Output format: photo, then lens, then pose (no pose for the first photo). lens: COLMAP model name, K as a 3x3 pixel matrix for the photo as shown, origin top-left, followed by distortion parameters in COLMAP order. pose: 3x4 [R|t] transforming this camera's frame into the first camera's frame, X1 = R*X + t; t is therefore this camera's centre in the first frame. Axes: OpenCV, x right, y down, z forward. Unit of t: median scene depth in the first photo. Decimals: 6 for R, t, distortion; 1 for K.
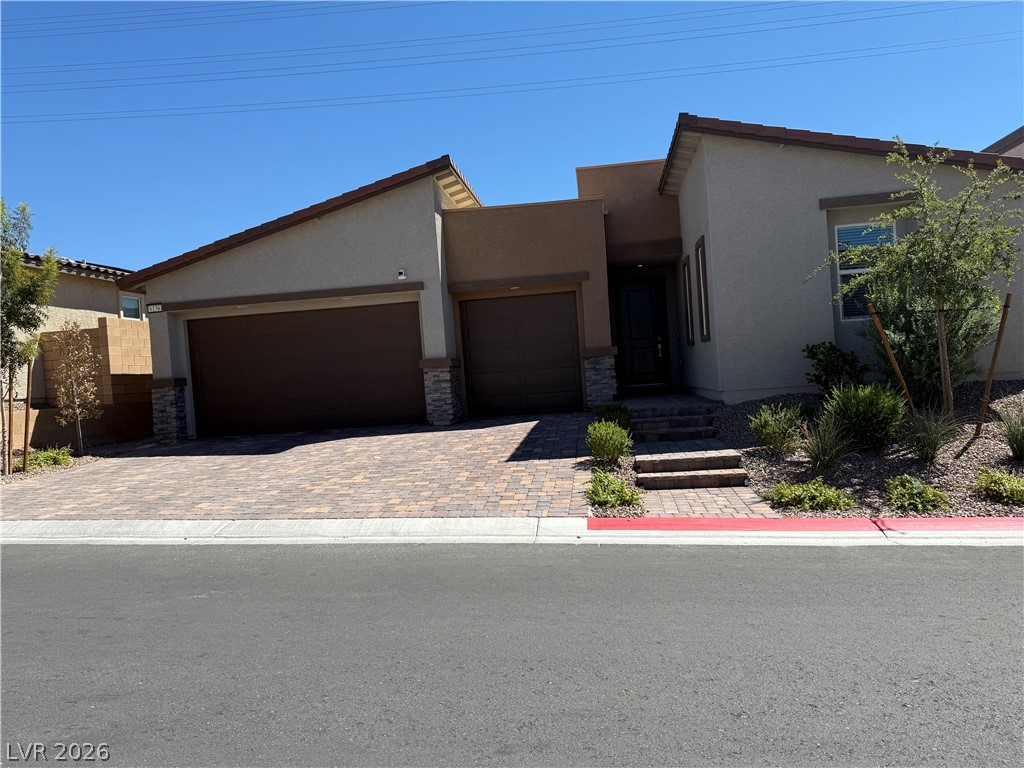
lens RADIAL K [[731.2, 0, 512.0], [0, 731.2, 384.0], [0, 0, 1]] dist [0.054949, -0.055490]
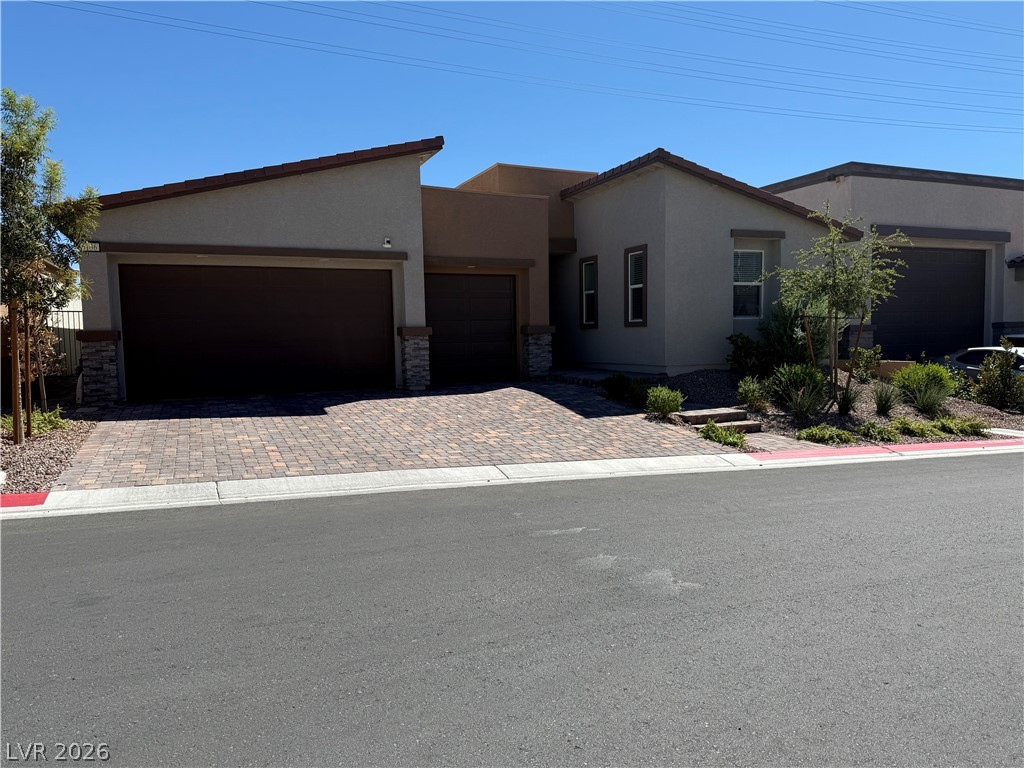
lens RADIAL K [[731.2, 0, 512.0], [0, 731.2, 384.0], [0, 0, 1]] dist [0.054949, -0.055490]
pose [[0.851517, 0.019376, 0.523969, -0.535416], [-0.034720, 0.999207, 0.019474, 0.021928], [-0.523176, -0.034775, 0.851515, 0.025371]]
